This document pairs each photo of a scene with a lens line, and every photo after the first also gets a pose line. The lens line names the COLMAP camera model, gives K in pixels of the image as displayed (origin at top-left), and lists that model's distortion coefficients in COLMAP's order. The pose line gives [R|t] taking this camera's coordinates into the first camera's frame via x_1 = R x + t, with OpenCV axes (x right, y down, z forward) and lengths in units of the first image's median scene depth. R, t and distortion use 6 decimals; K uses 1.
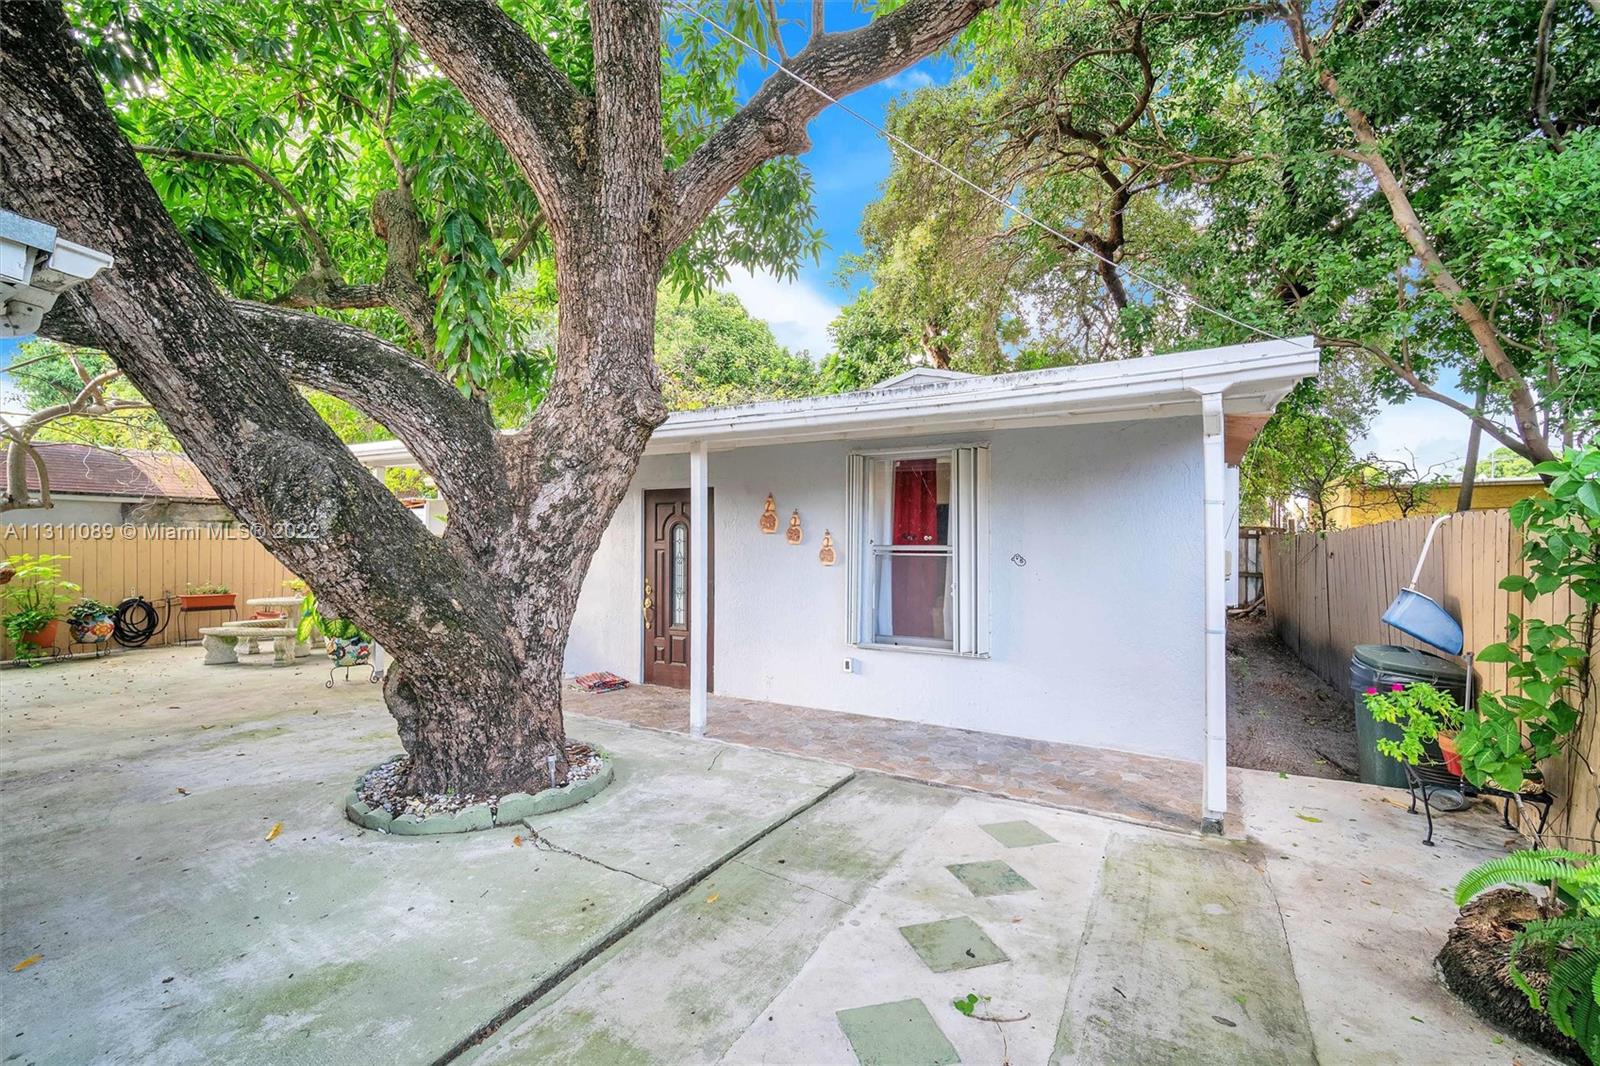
lens RADIAL K [[700.6, 0, 799.7], [0, 700.6, 537.1], [0, 0, 1]] dist [-0.016237, 0.005352]
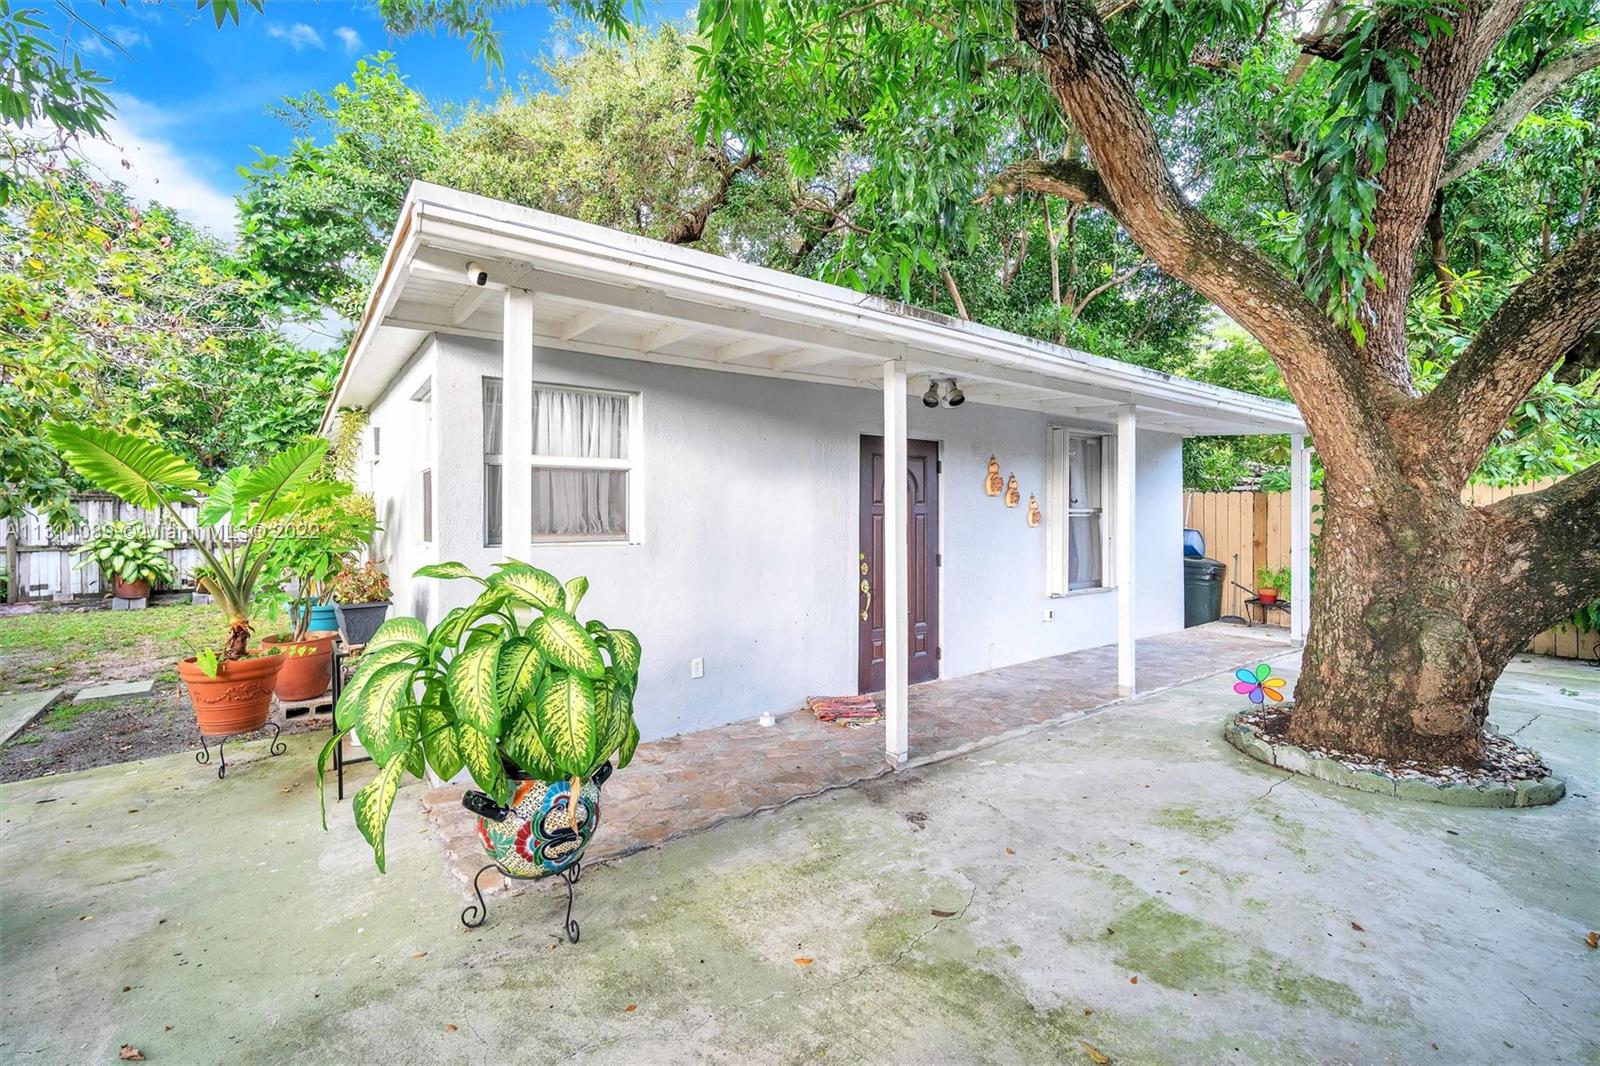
lens RADIAL K [[701.0, 0, 793.8], [0, 701.0, 523.3], [0, 0, 1]] dist [-0.002285, 0.000236]
pose [[0.384834, -0.015393, 0.922857, -1.990207], [-0.004883, 0.999813, 0.018713, 0.028721], [-0.922973, -0.011708, 0.384687, 1.668010]]
